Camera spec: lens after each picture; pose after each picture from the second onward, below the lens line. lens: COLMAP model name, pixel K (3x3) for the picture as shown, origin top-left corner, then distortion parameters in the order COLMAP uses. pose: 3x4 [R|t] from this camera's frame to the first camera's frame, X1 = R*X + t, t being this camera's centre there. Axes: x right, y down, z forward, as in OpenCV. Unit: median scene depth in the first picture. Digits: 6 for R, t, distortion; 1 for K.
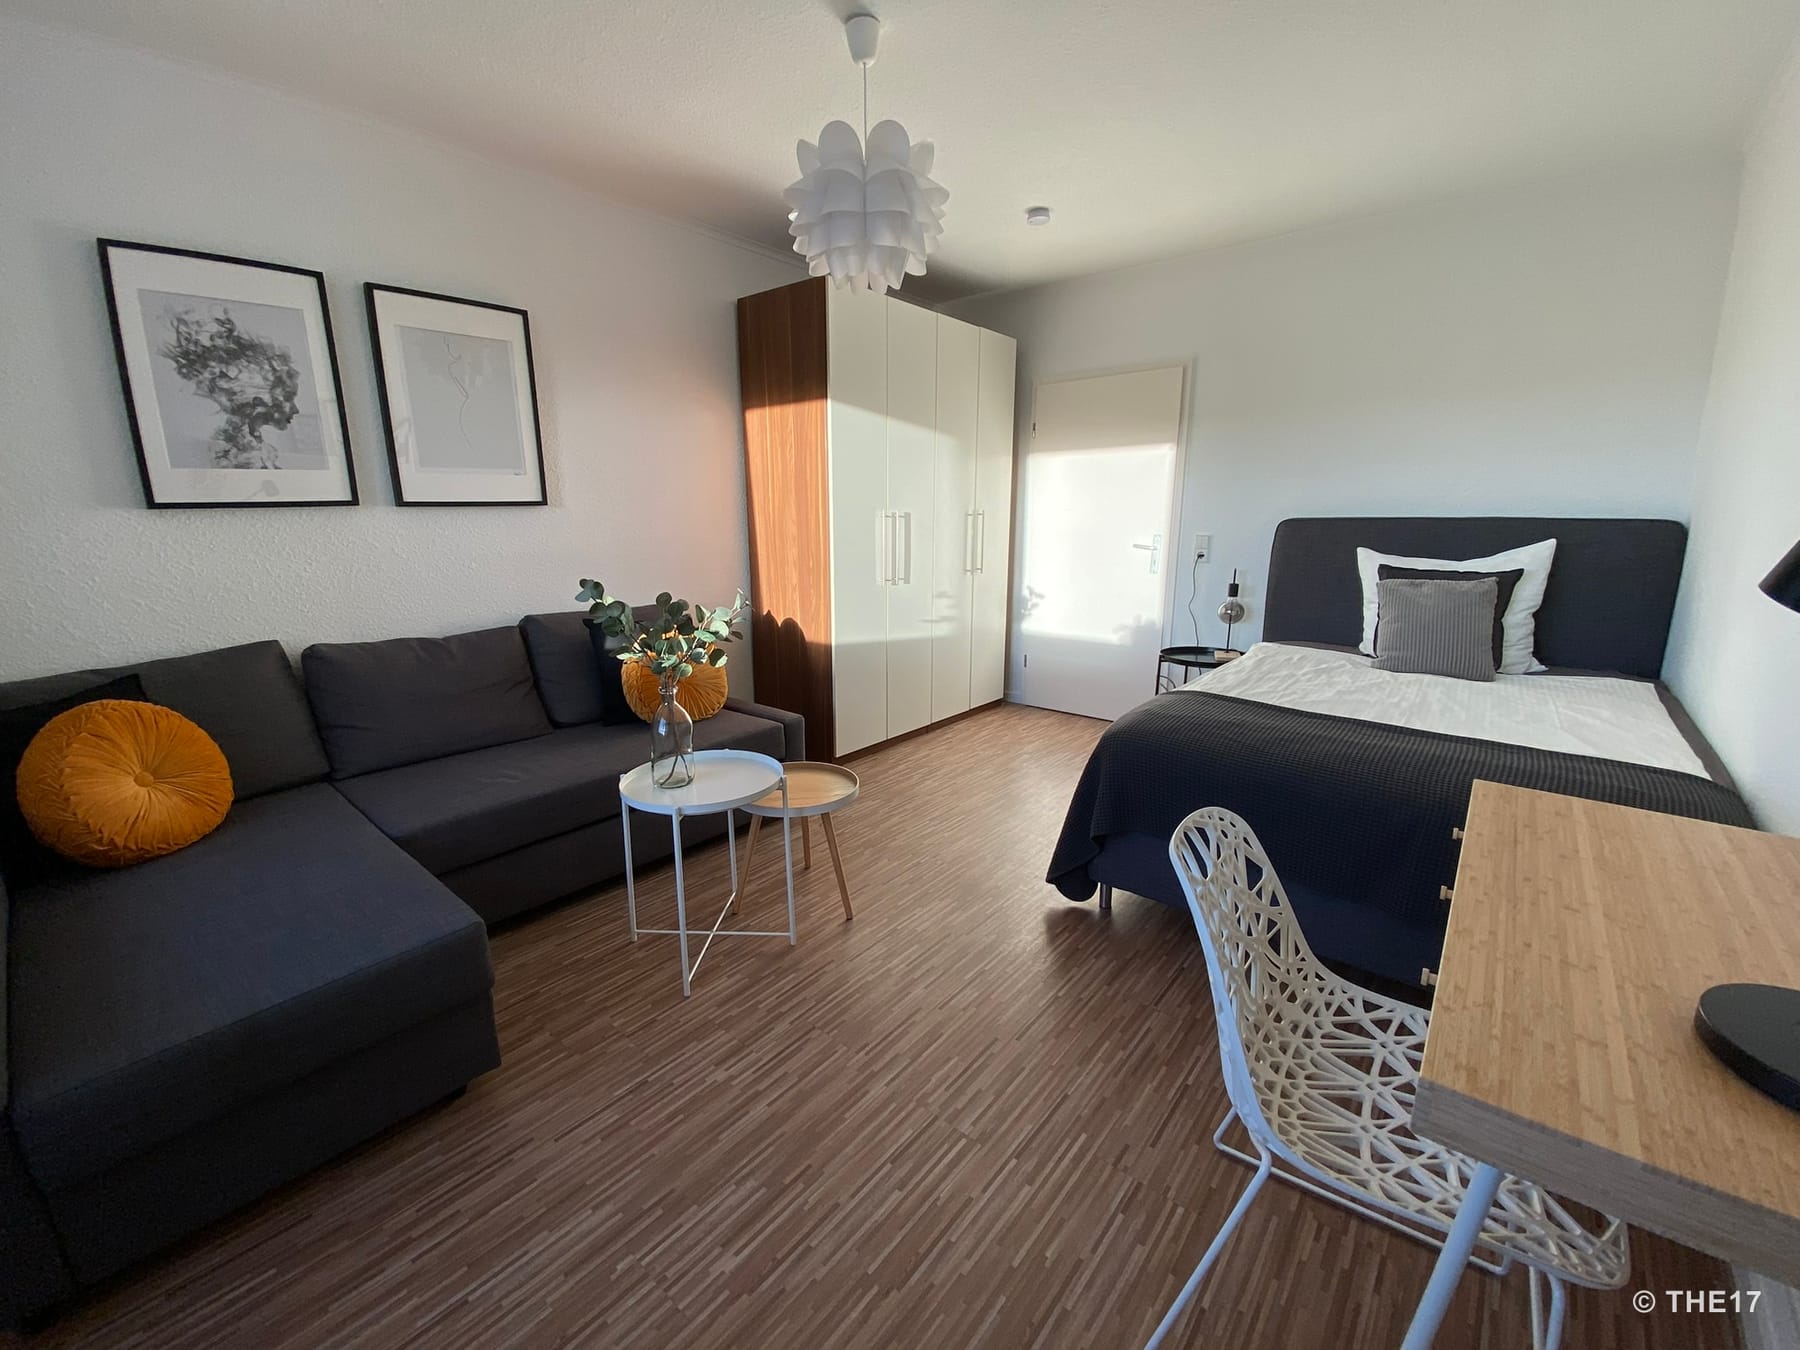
lens RADIAL K [[726.2, 0, 900.7], [0, 726.2, 671.6], [0, 0, 1]] dist [0.015735, -0.018331]
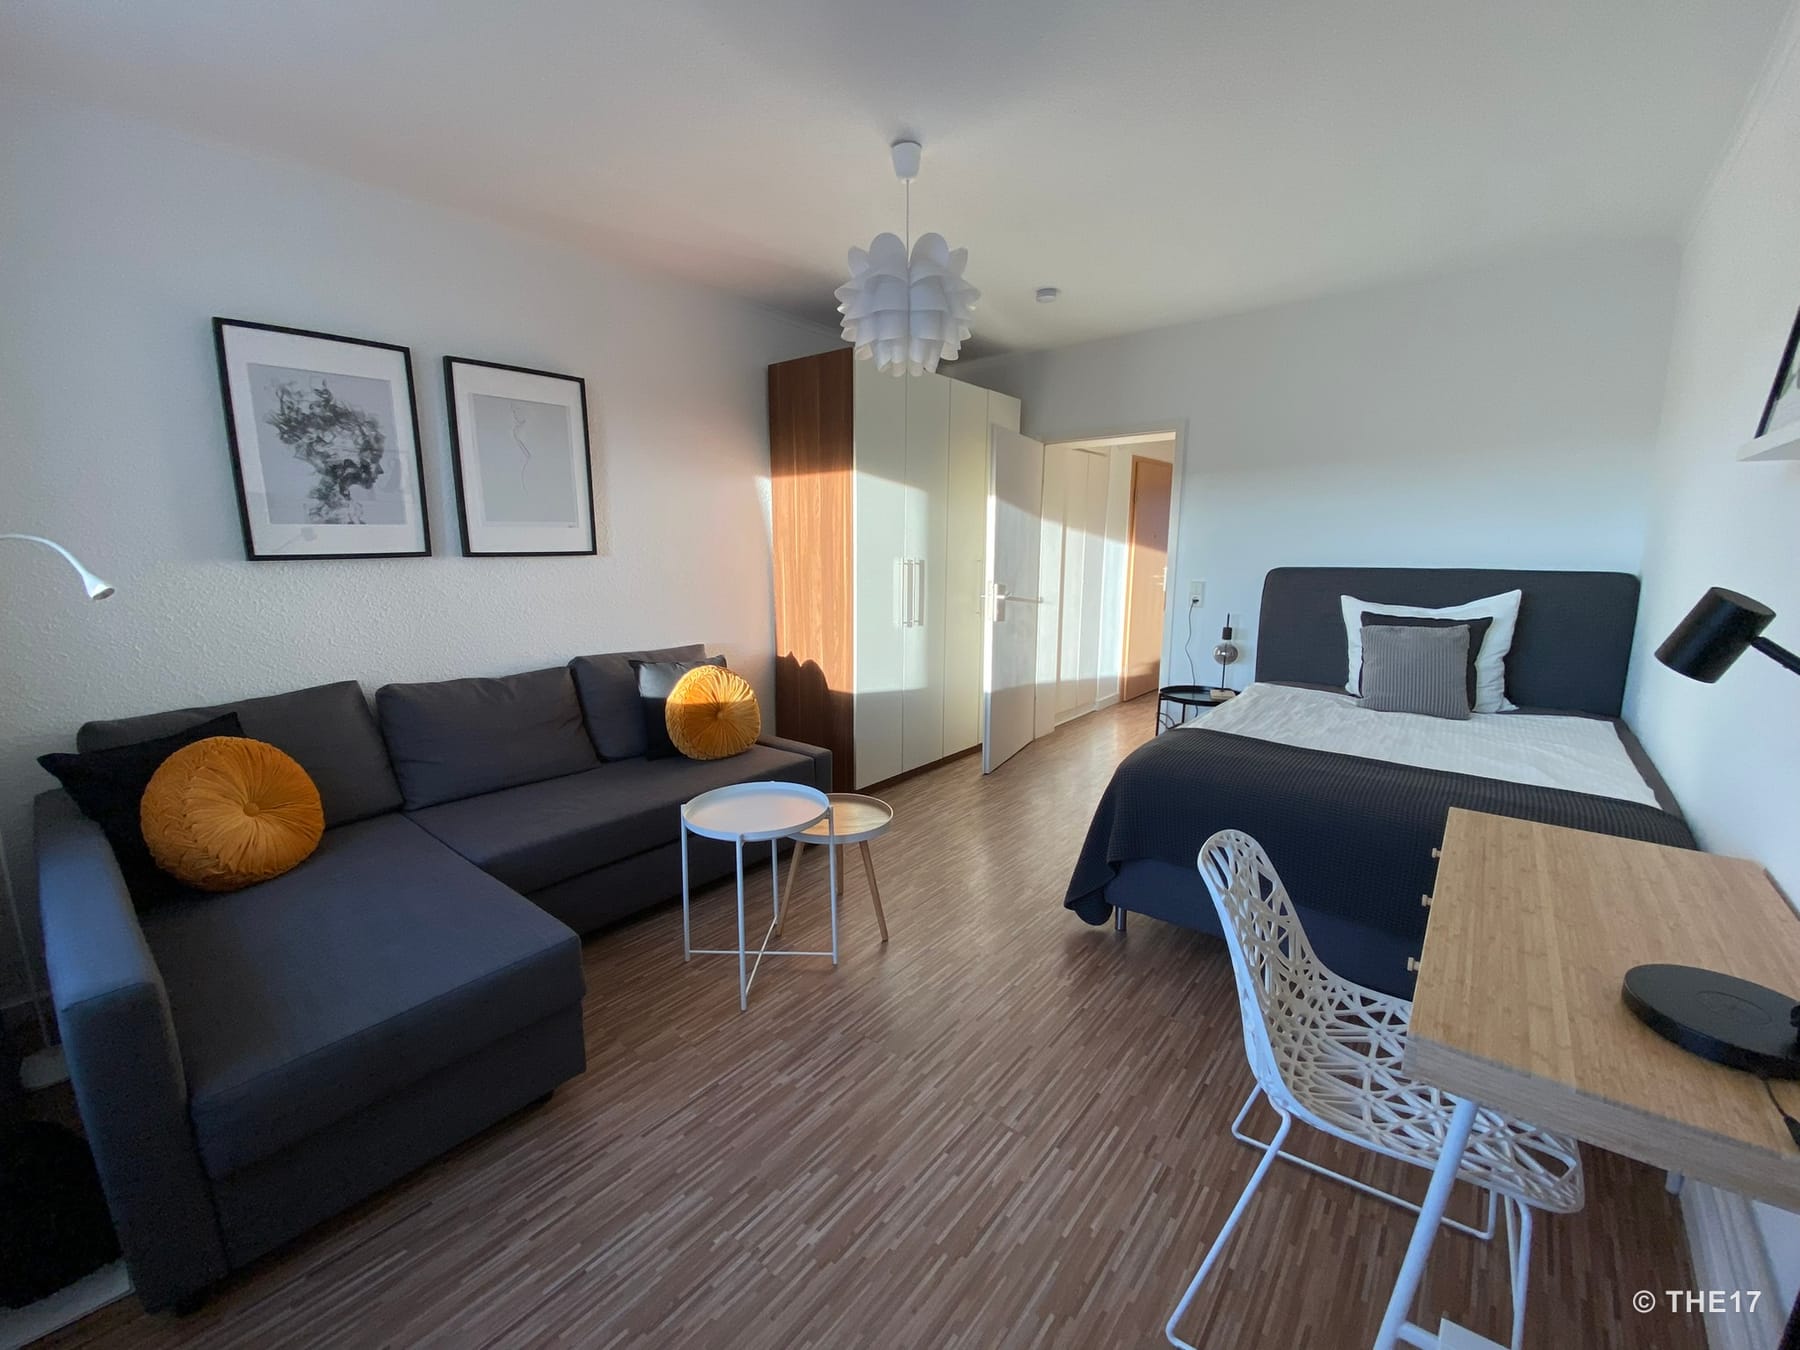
lens RADIAL K [[726.2, 0, 900.7], [0, 726.2, 671.6], [0, 0, 1]] dist [0.015735, -0.018331]
pose [[0.999872, 0.002601, 0.015794, -0.078856], [-0.001849, 0.998873, -0.047432, -0.008278], [-0.015899, 0.047396, 0.998750, -0.115976]]
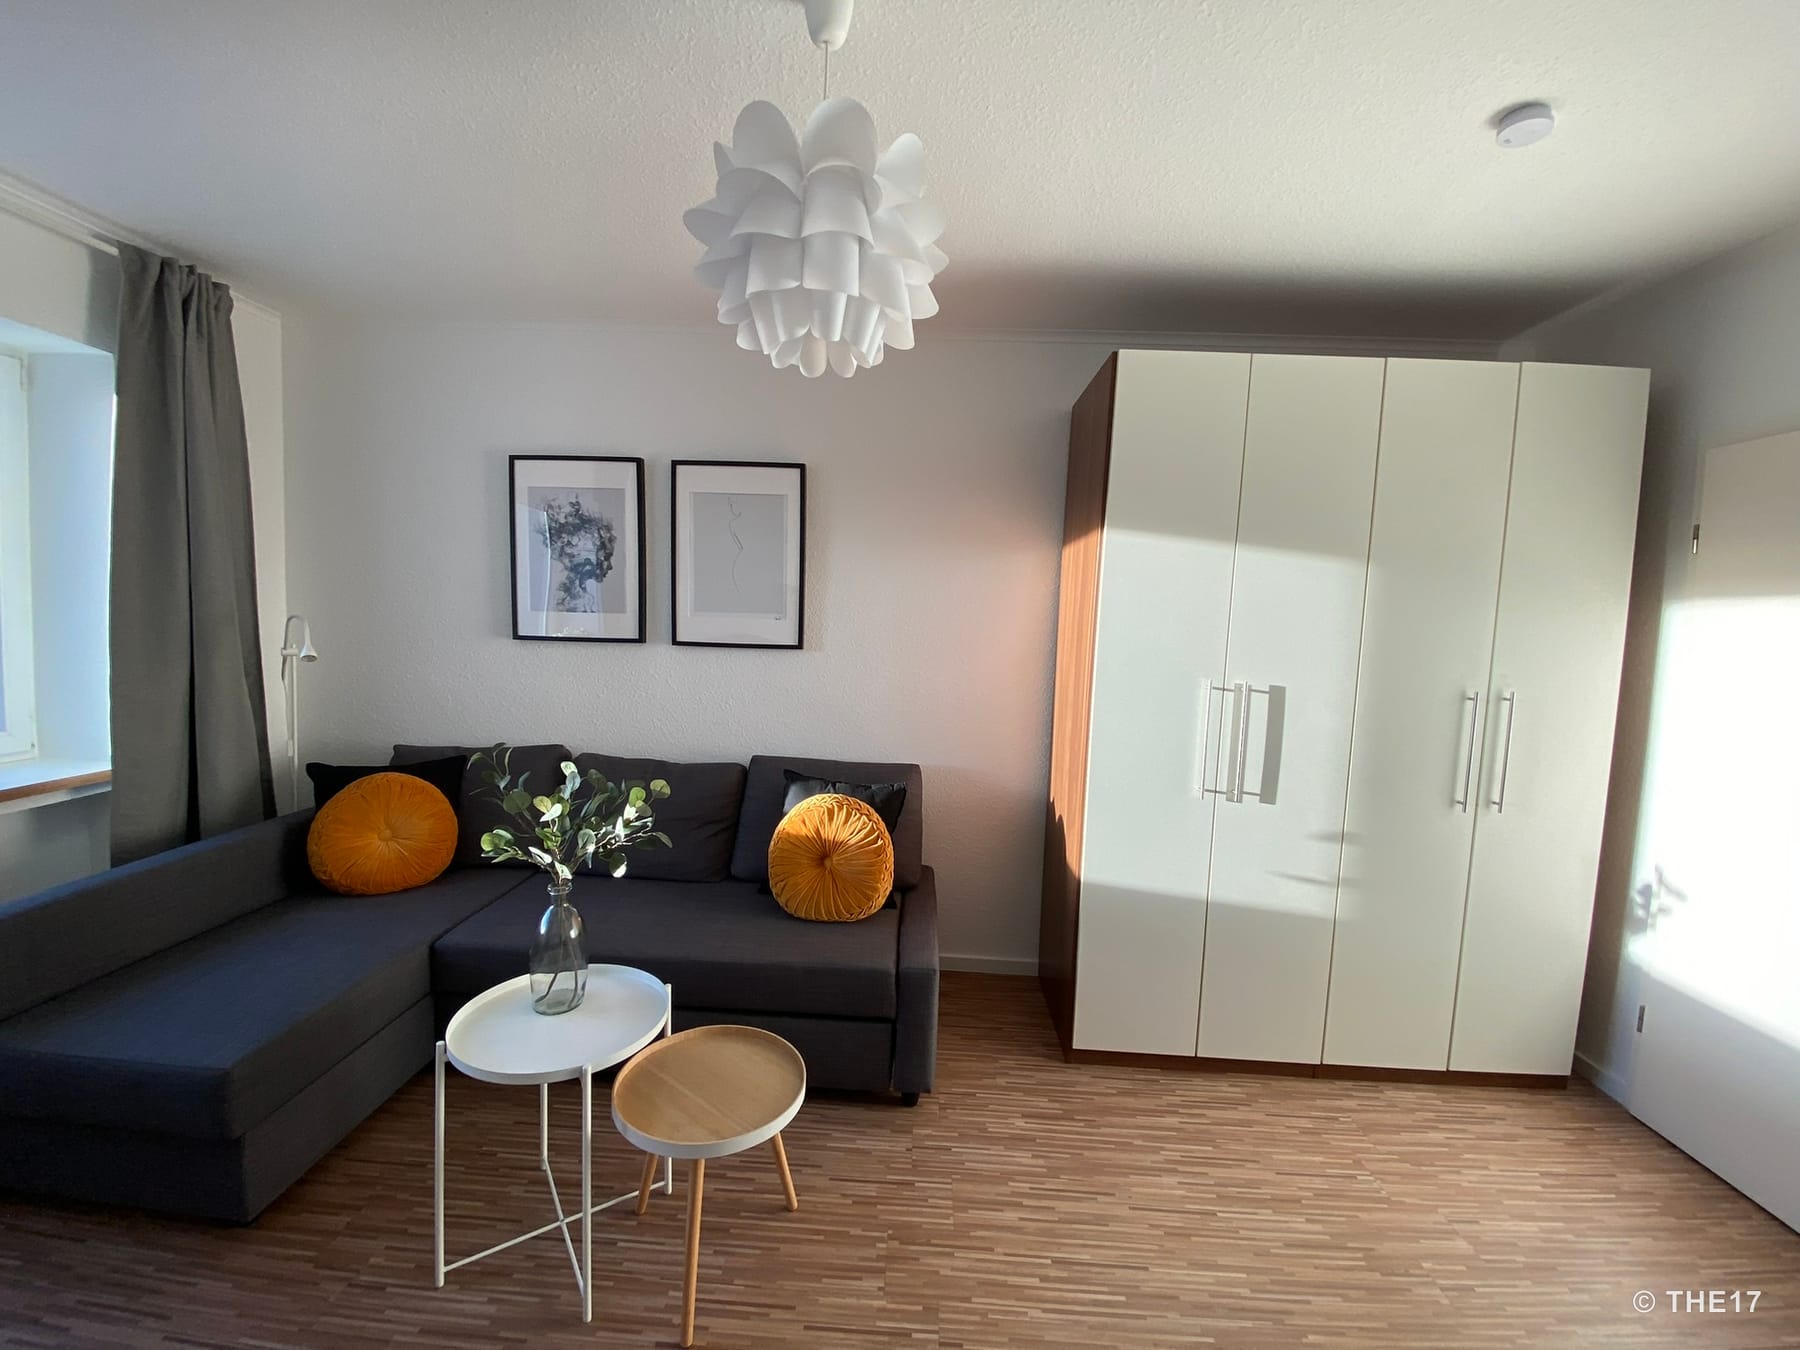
lens RADIAL K [[726.2, 0, 900.7], [0, 726.2, 671.6], [0, 0, 1]] dist [0.015735, -0.018331]
pose [[0.611871, 0.082891, -0.786602, 0.570754], [-0.213836, 0.974796, -0.063613, -0.257558], [0.761504, 0.207127, 0.614174, 0.788831]]
